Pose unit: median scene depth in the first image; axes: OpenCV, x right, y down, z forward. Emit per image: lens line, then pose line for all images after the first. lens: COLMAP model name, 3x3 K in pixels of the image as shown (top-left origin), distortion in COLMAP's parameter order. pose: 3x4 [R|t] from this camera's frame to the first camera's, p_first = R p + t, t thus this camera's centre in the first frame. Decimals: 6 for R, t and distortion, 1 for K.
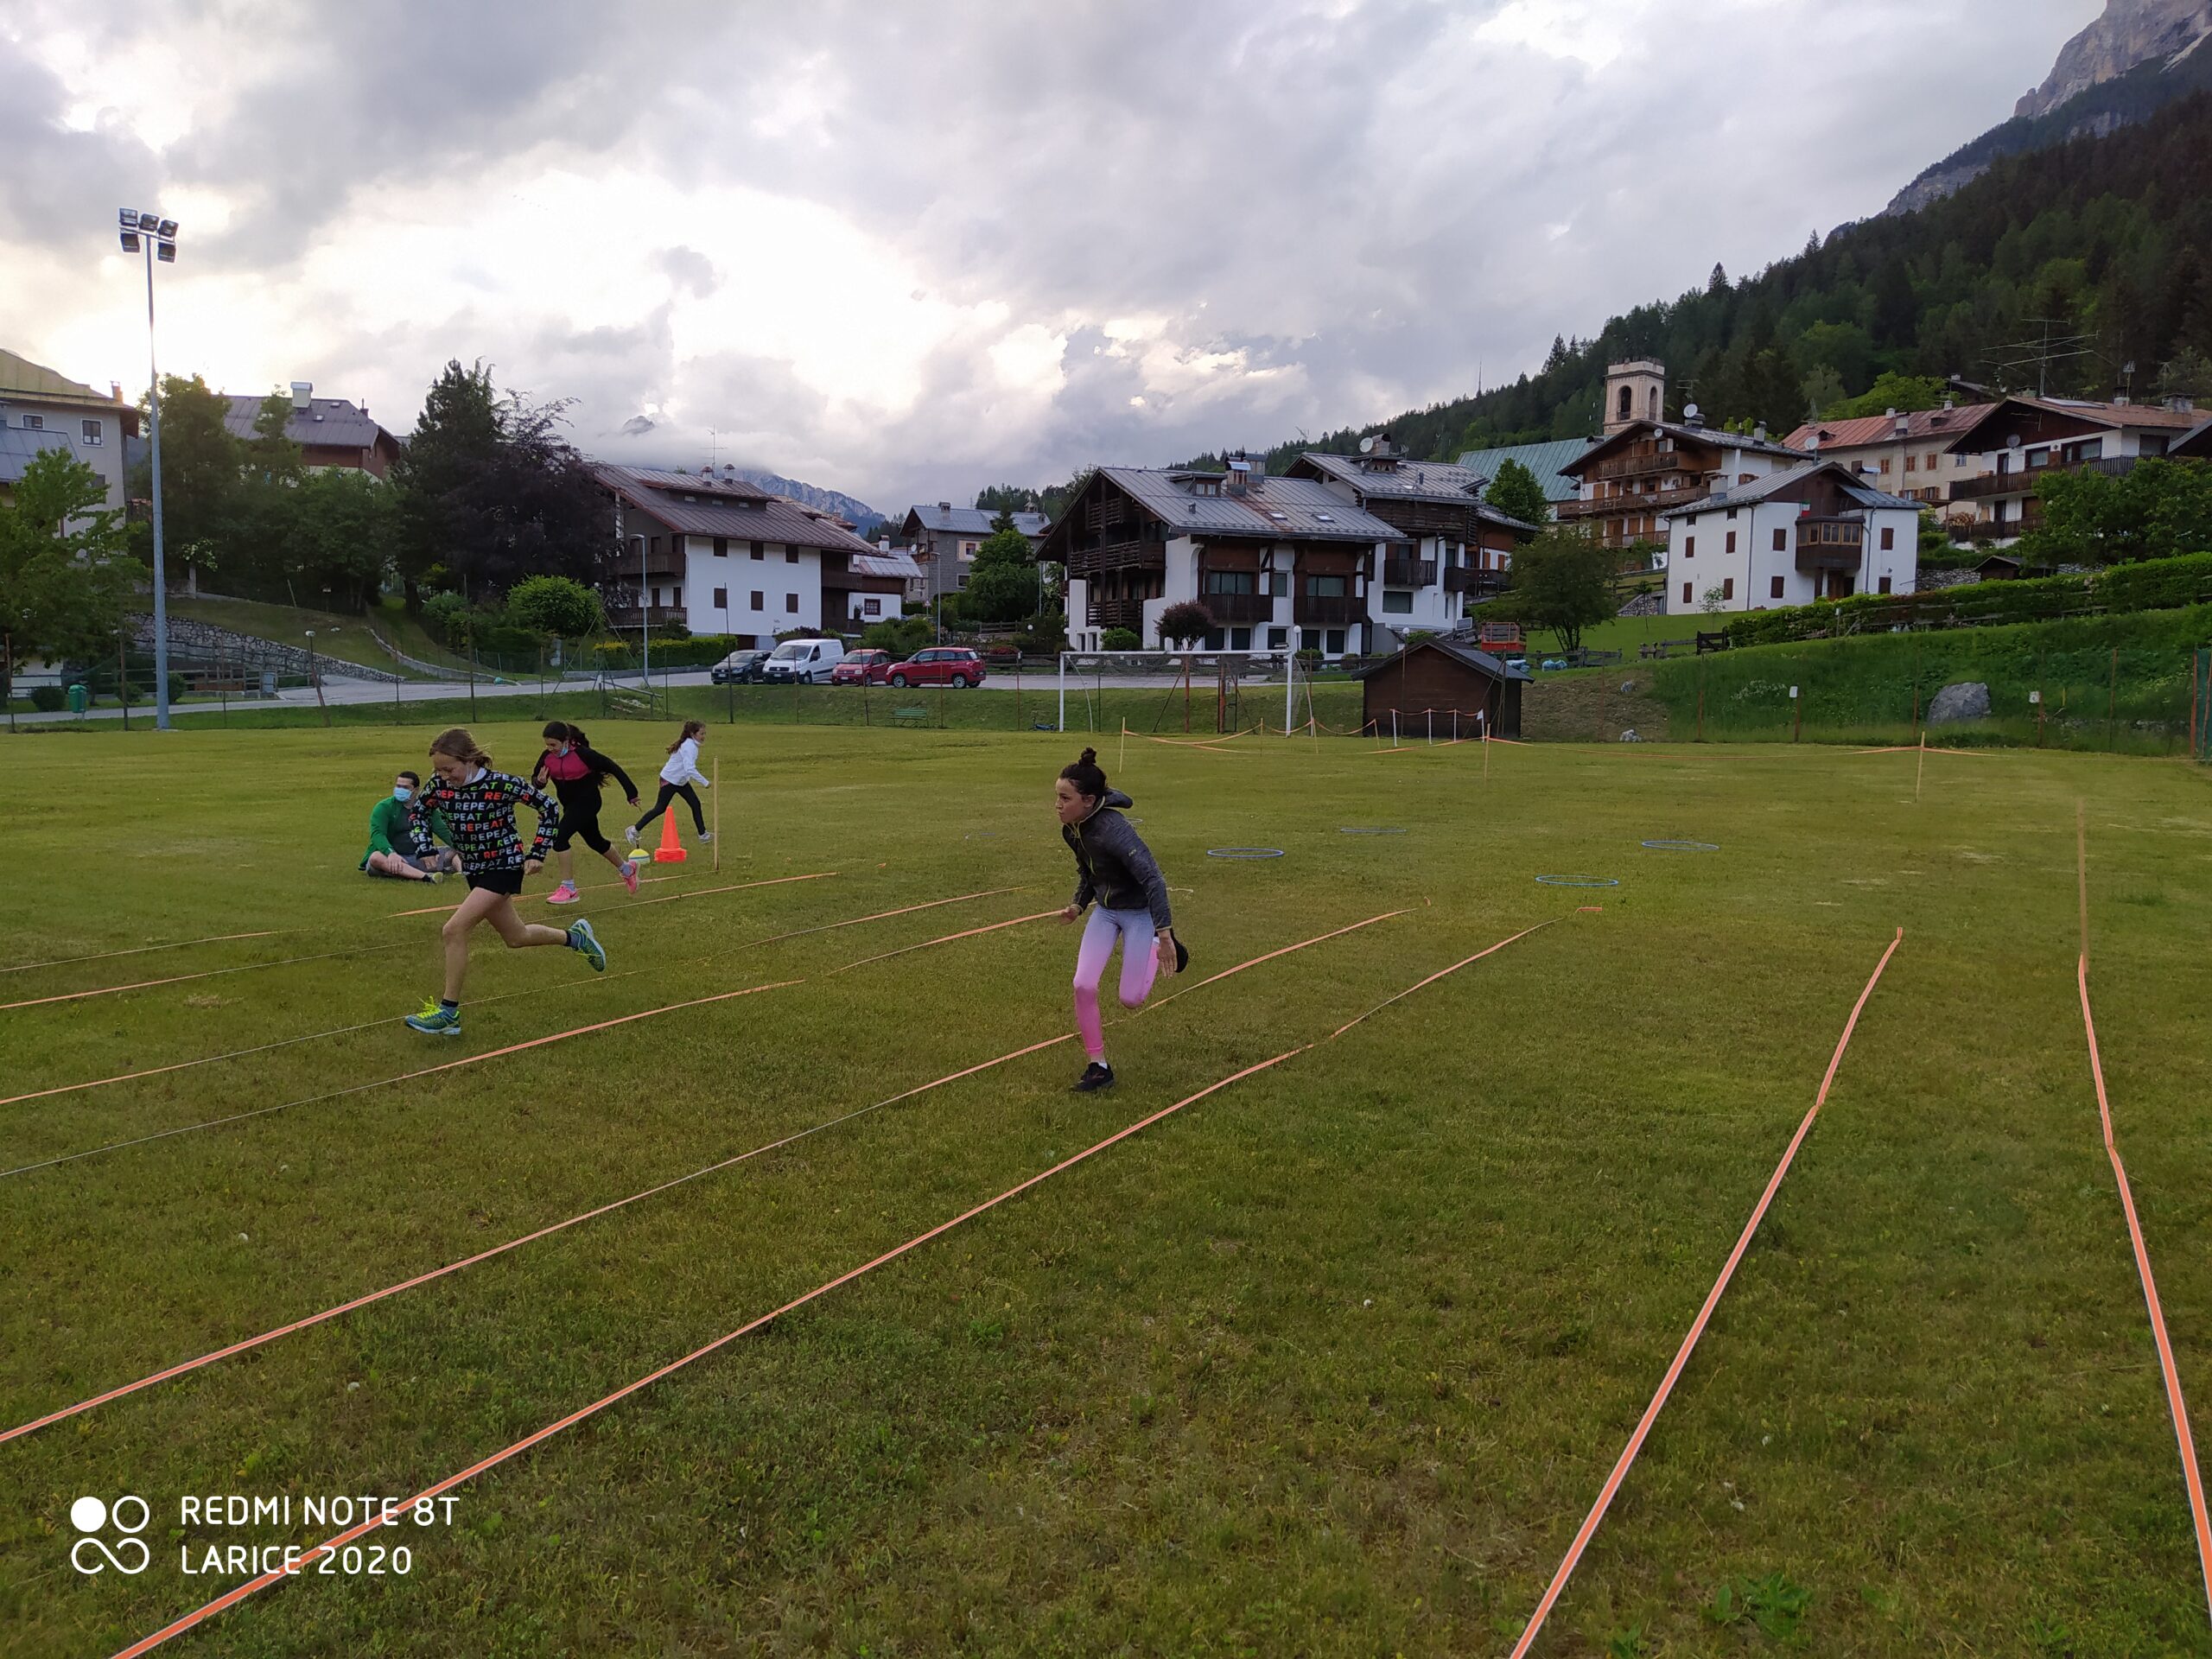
lens RADIAL K [[1643.8, 0, 1100.5], [0, 1643.8, 840.0], [0, 0, 1]] dist [0.121571, -0.198387]
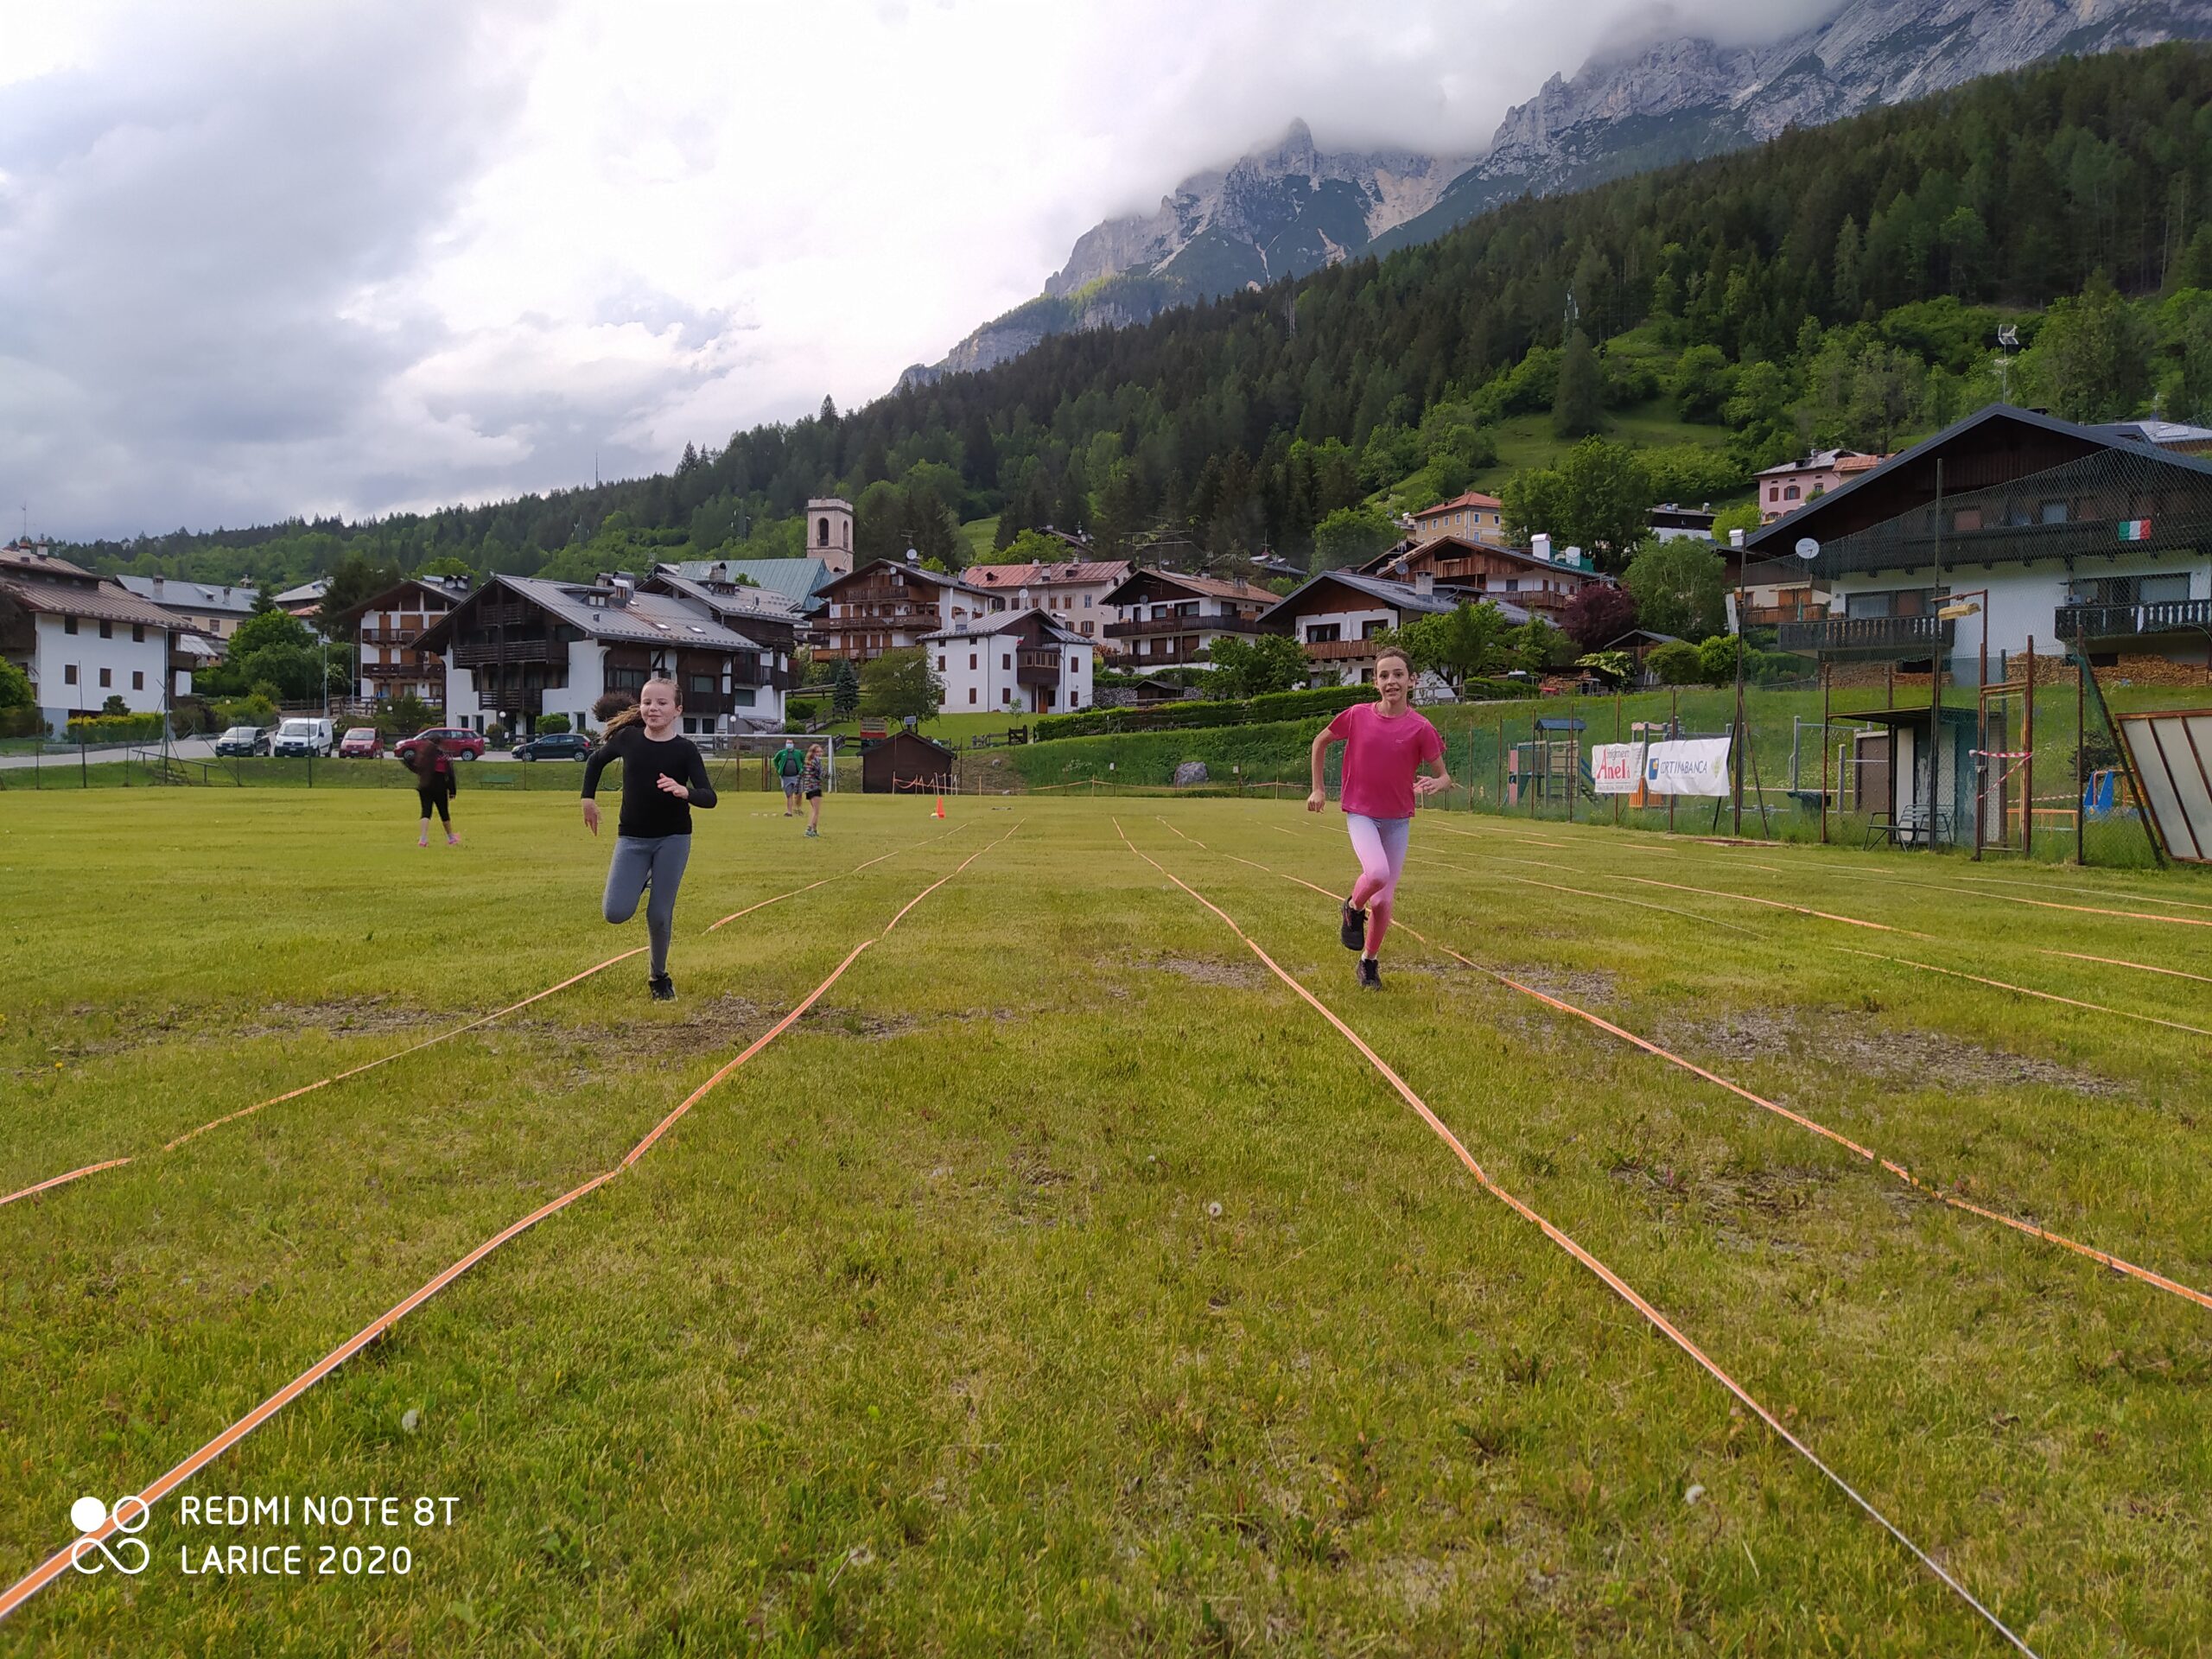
lens RADIAL K [[1628.1, 0, 1104.8], [0, 1628.1, 832.8], [0, 0, 1]] dist [0.121765, -0.197978]
pose [[0.867170, -0.015245, 0.497779, -0.204177], [0.043154, 0.998072, -0.044609, 0.025436], [-0.496139, 0.060165, 0.866156, -0.205129]]
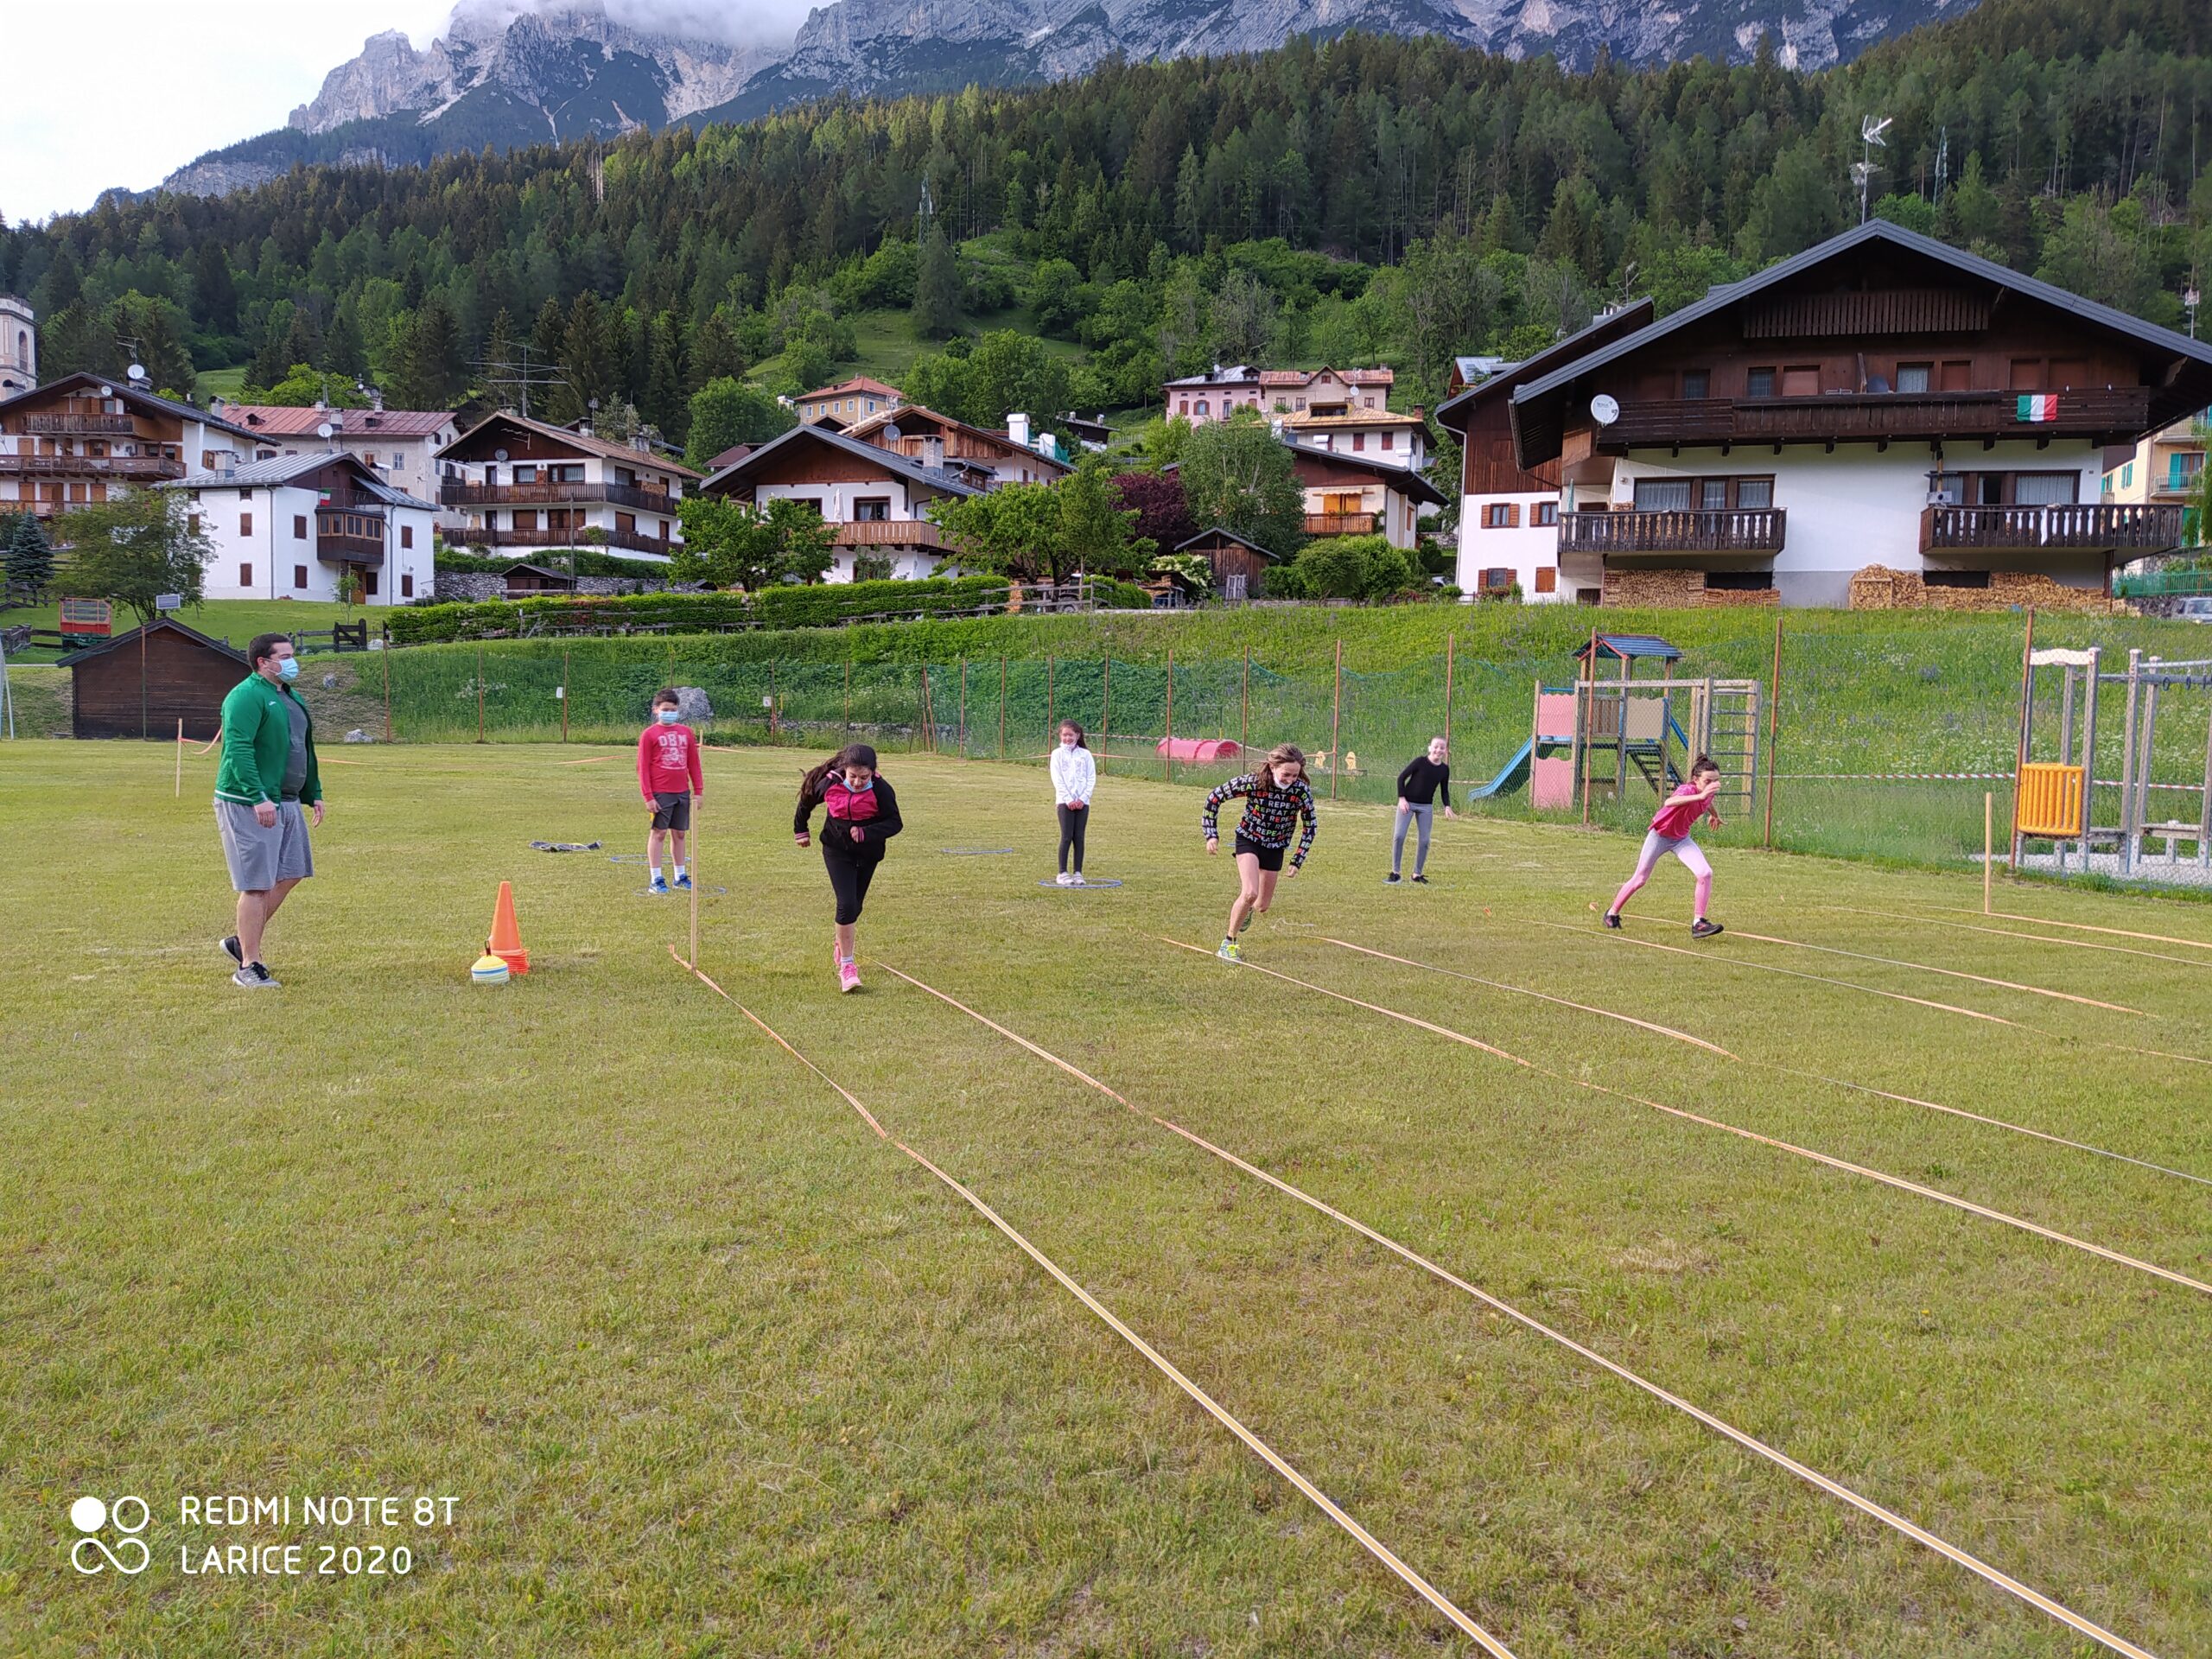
lens RADIAL K [[1643.4, 0, 1109.6], [0, 1643.4, 838.0], [0, 0, 1]] dist [0.118683, -0.193672]
pose [[0.595064, -0.056284, 0.801705, -0.096880], [0.054980, 0.998059, 0.029260, -0.006364], [-0.801795, 0.026666, 0.597004, 0.071885]]
